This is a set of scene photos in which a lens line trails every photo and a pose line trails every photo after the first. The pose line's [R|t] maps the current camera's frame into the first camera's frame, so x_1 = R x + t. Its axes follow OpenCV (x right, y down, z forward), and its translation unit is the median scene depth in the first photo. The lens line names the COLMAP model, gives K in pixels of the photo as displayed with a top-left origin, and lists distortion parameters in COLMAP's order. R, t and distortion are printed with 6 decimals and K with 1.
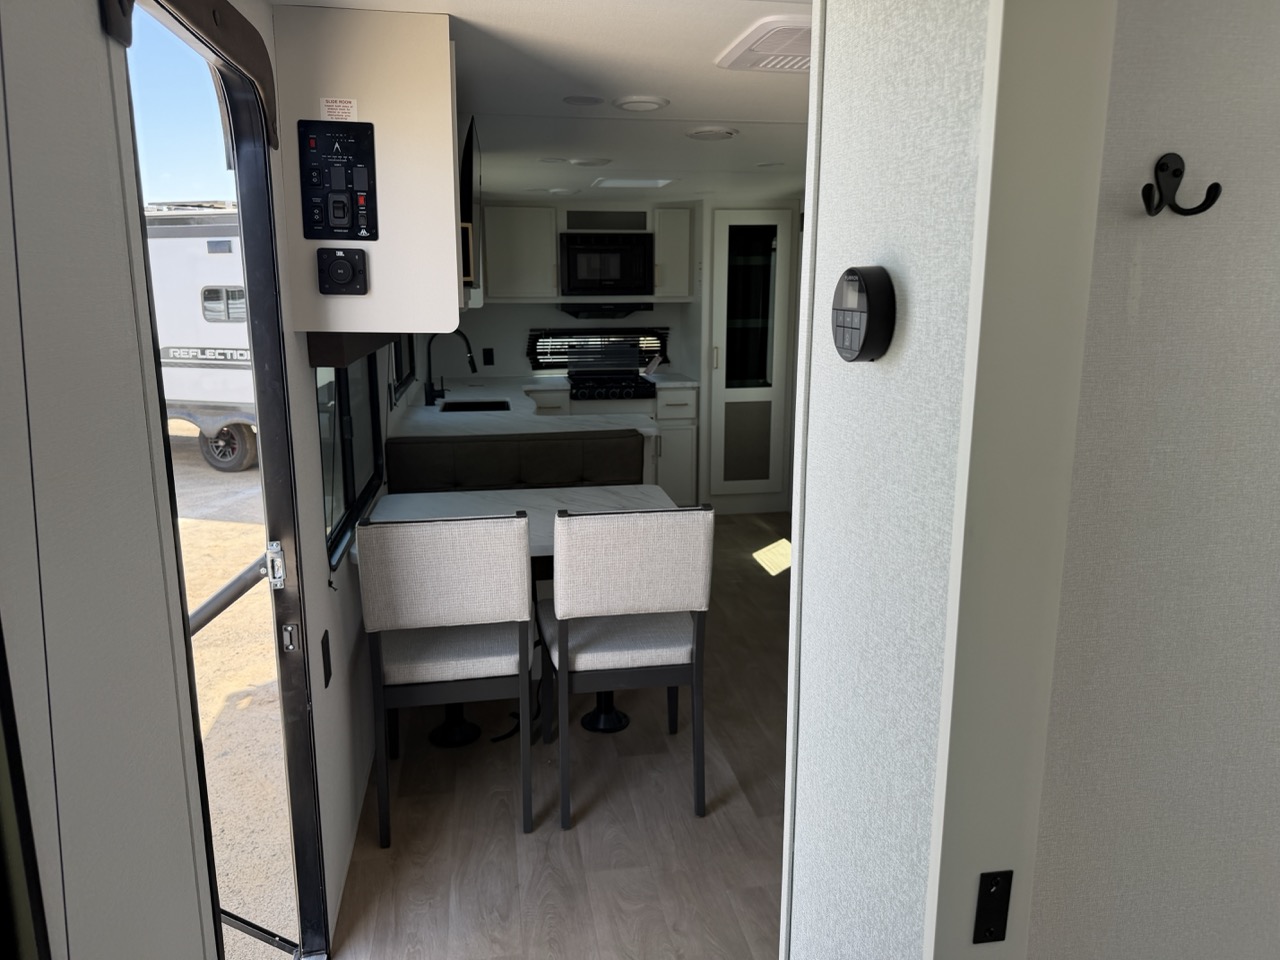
lens RADIAL K [[895.4, 0, 636.4], [0, 895.4, 495.8], [0, 0, 1]] dist [0.068729, -0.086375]
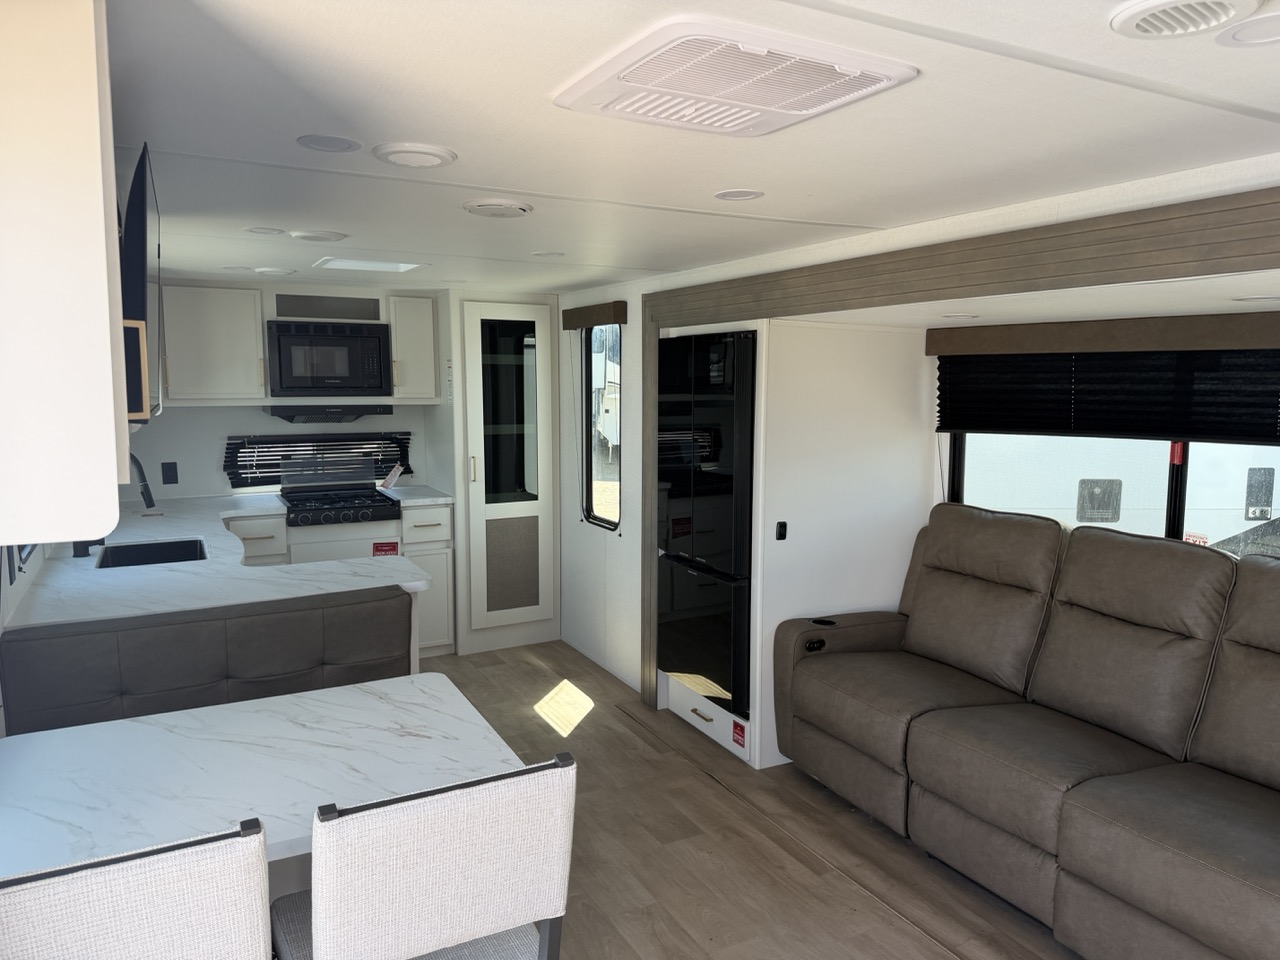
lens RADIAL K [[895.4, 0, 645.5], [0, 895.4, 484.4], [0, 0, 1]] dist [0.068729, -0.086375]
pose [[0.947425, -0.032189, 0.318354, -0.027253], [0.065077, 0.993517, -0.093216, -0.049124], [-0.313290, 0.109033, 0.943378, 0.147010]]
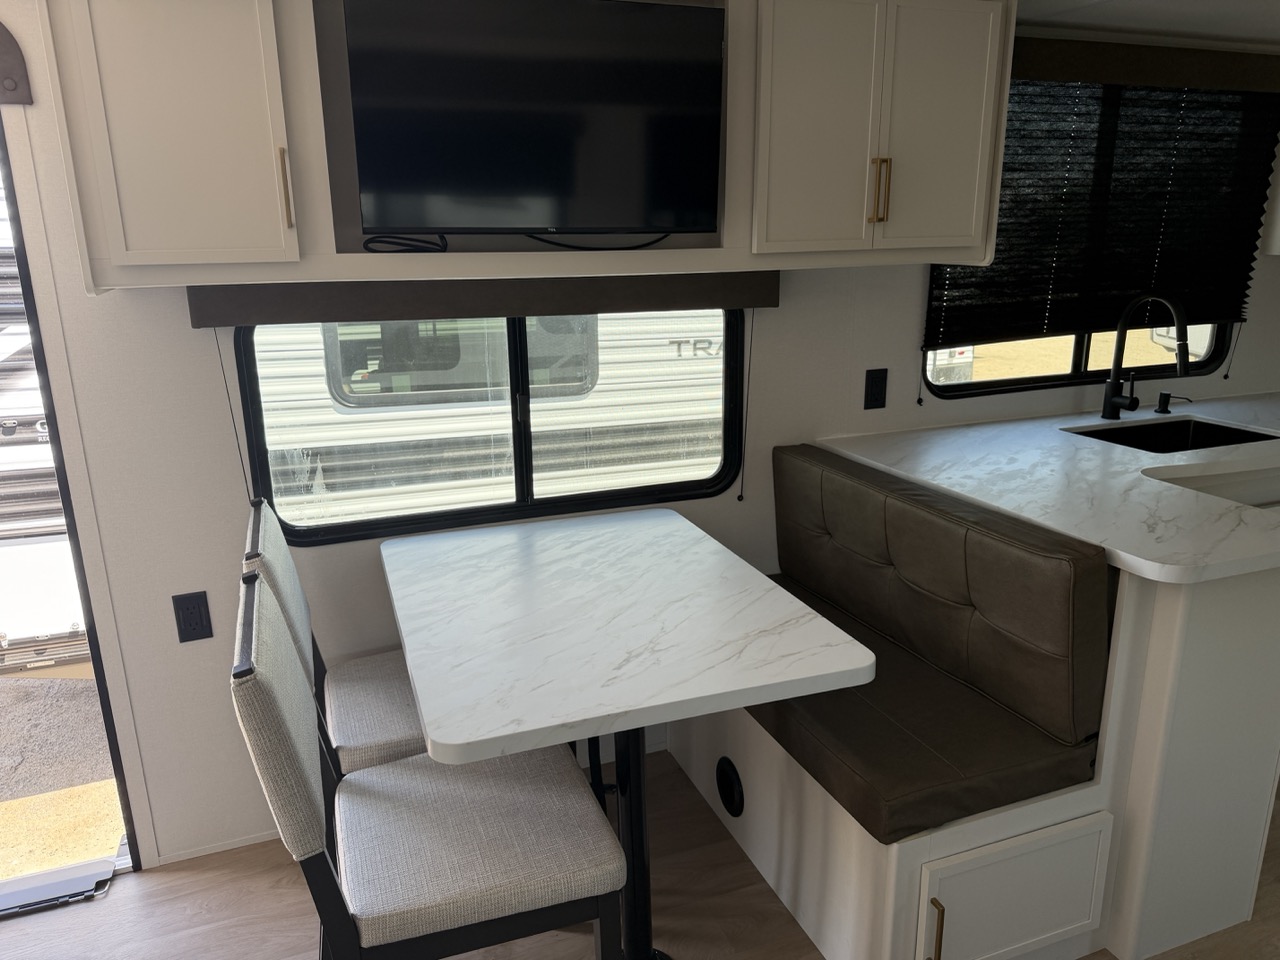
lens RADIAL K [[895.4, 0, 644.5], [0, 895.4, 474.0], [0, 0, 1]] dist [0.068729, -0.086375]
pose [[0.214369, 0.247905, -0.944769, 0.236057], [-0.216643, 0.955231, 0.201494, -0.098388], [0.952424, 0.161483, 0.258479, 0.443202]]
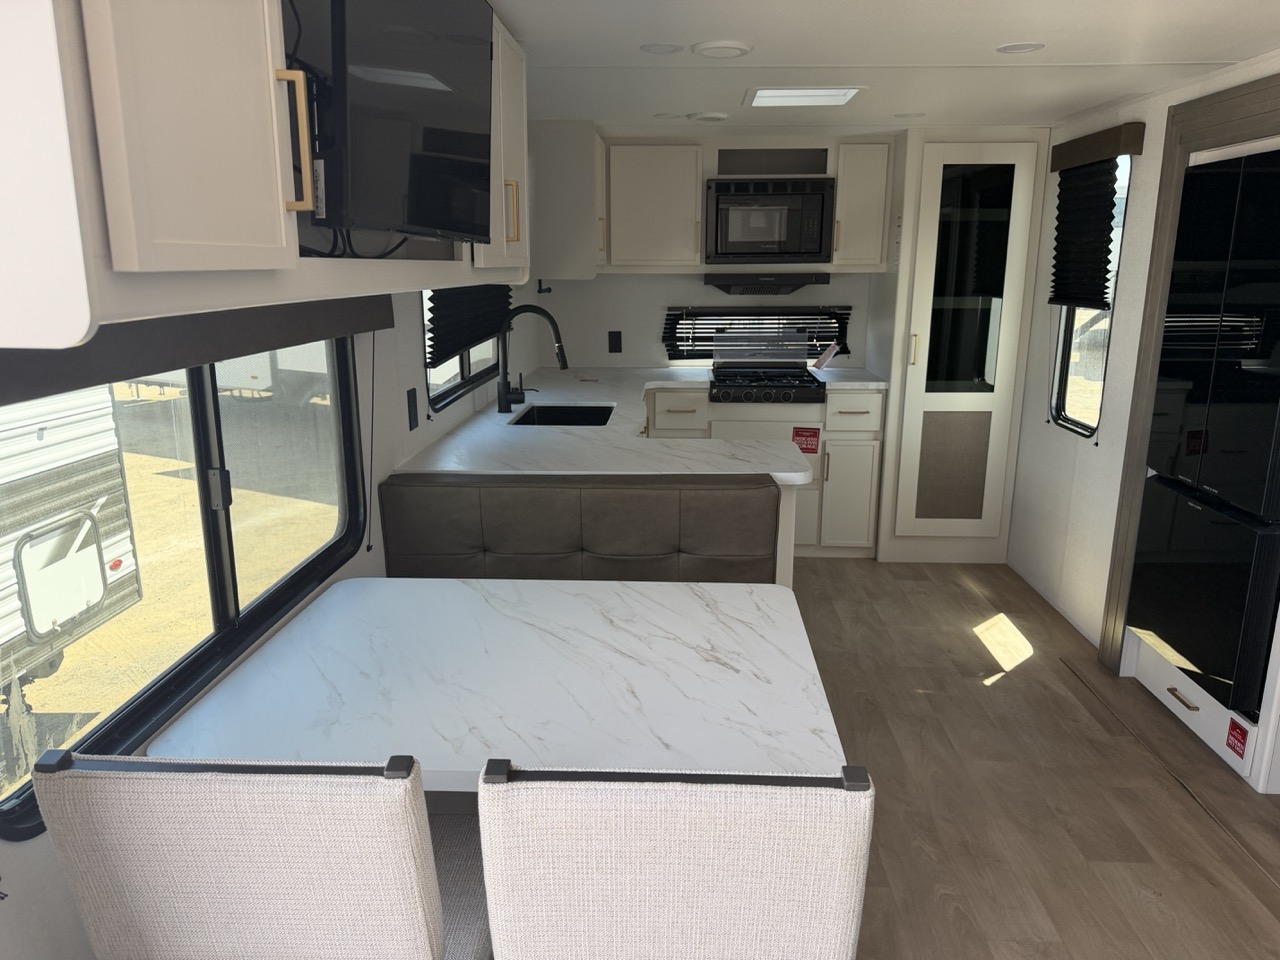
lens RADIAL K [[895.4, 0, 641.9], [0, 895.4, 484.8], [0, 0, 1]] dist [0.068729, -0.086375]
pose [[0.978799, 0.052913, -0.197869, 0.023709], [-0.049615, 0.998535, 0.021589, -0.050116], [0.198721, -0.011314, 0.979991, 0.243602]]
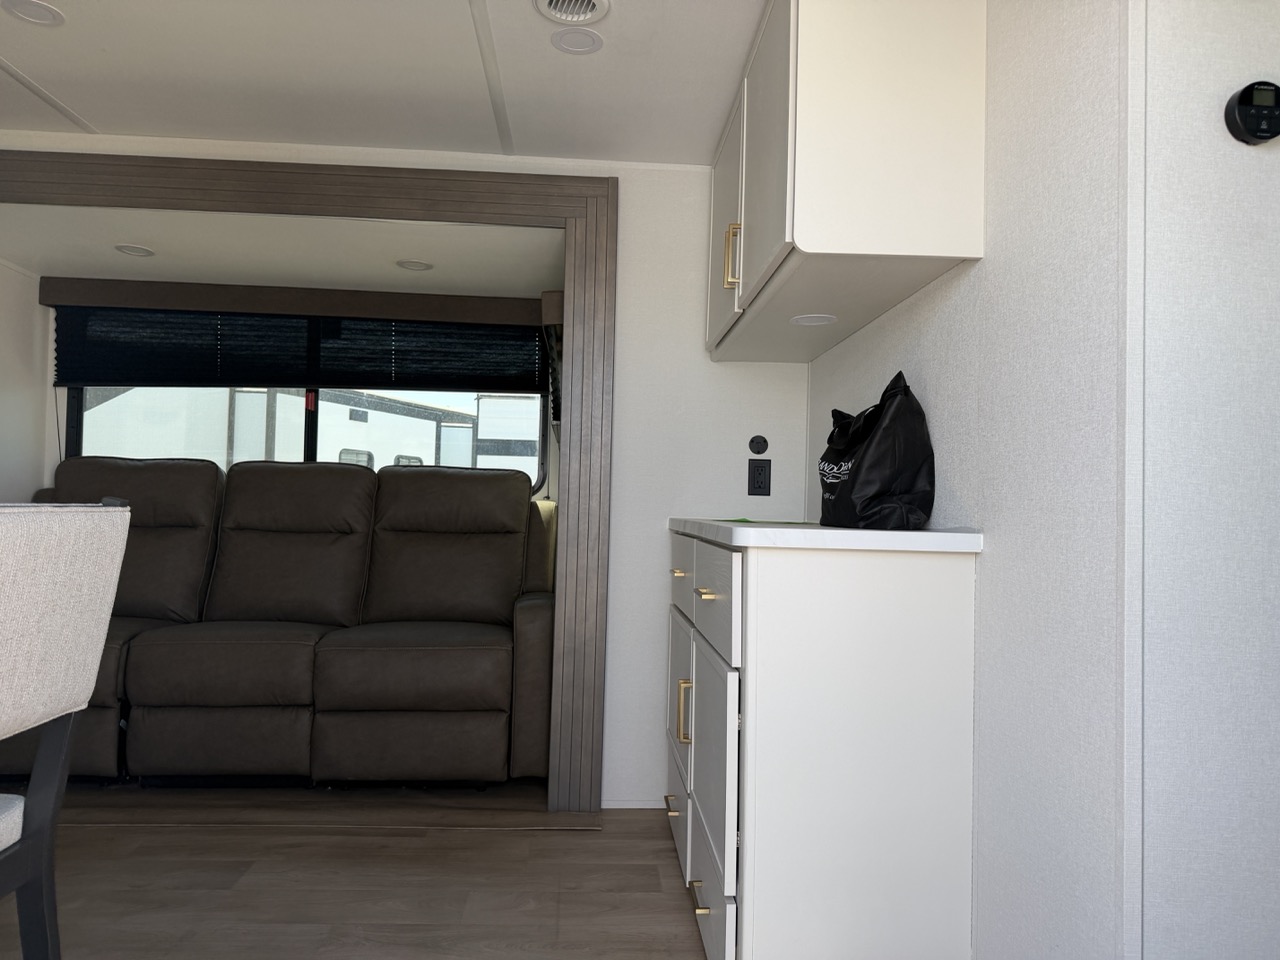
lens RADIAL K [[895.4, 0, 630.0], [0, 895.4, 478.2], [0, 0, 1]] dist [0.068729, -0.086375]
pose [[0.112593, 0.033687, 0.993070, -0.182288], [0.196166, 0.979002, -0.055450, 0.037604], [-0.974085, 0.201050, 0.103620, 0.262640]]
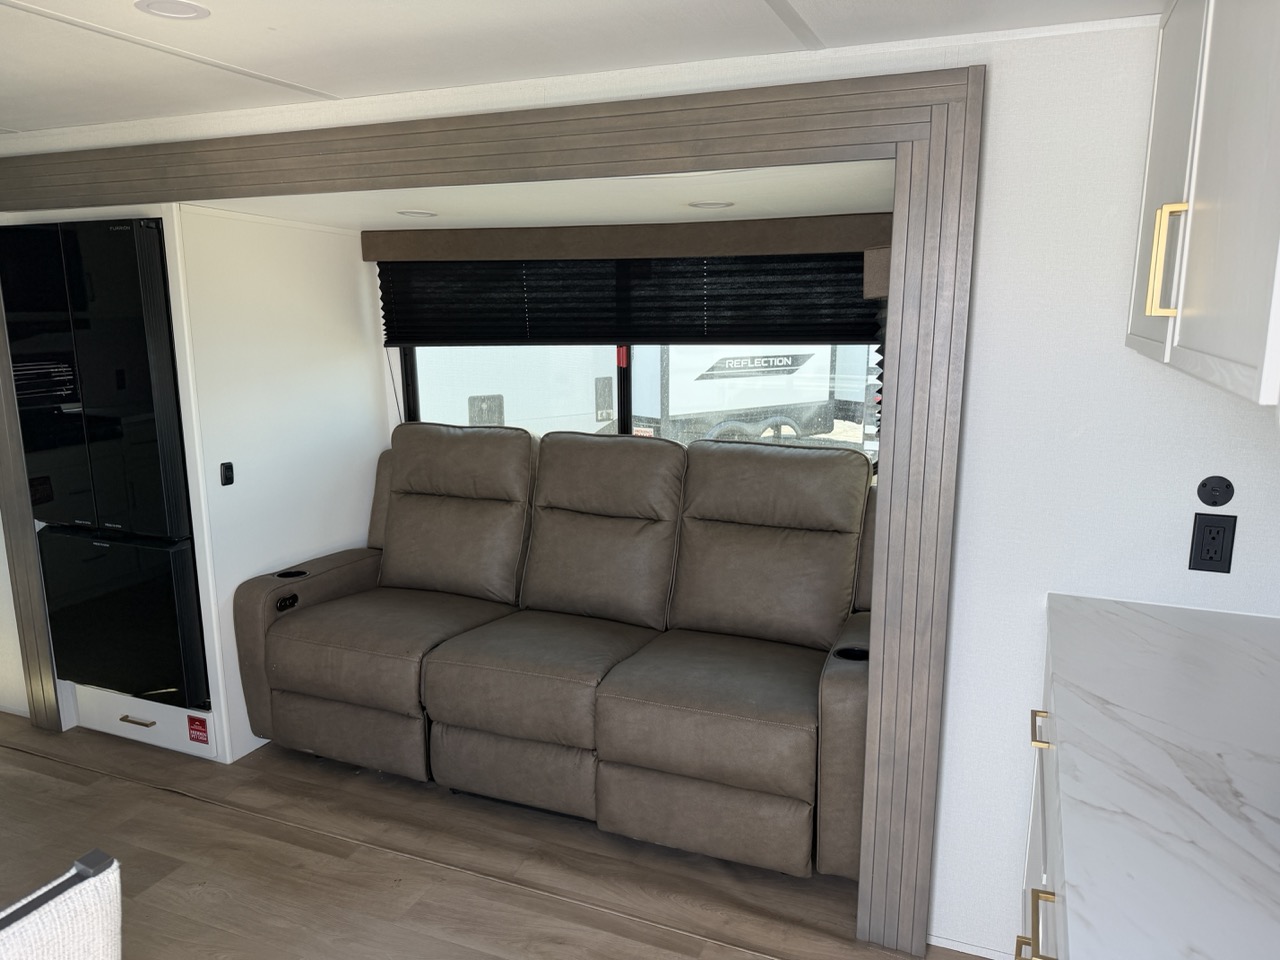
lens RADIAL K [[895.4, 0, 647.6], [0, 895.4, 482.0], [0, 0, 1]] dist [0.068729, -0.086375]
pose [[0.527920, -0.162971, 0.833511, -0.041245], [0.190594, 0.979118, 0.070724, -0.055067], [-0.827632, 0.121525, 0.547957, 0.231172]]
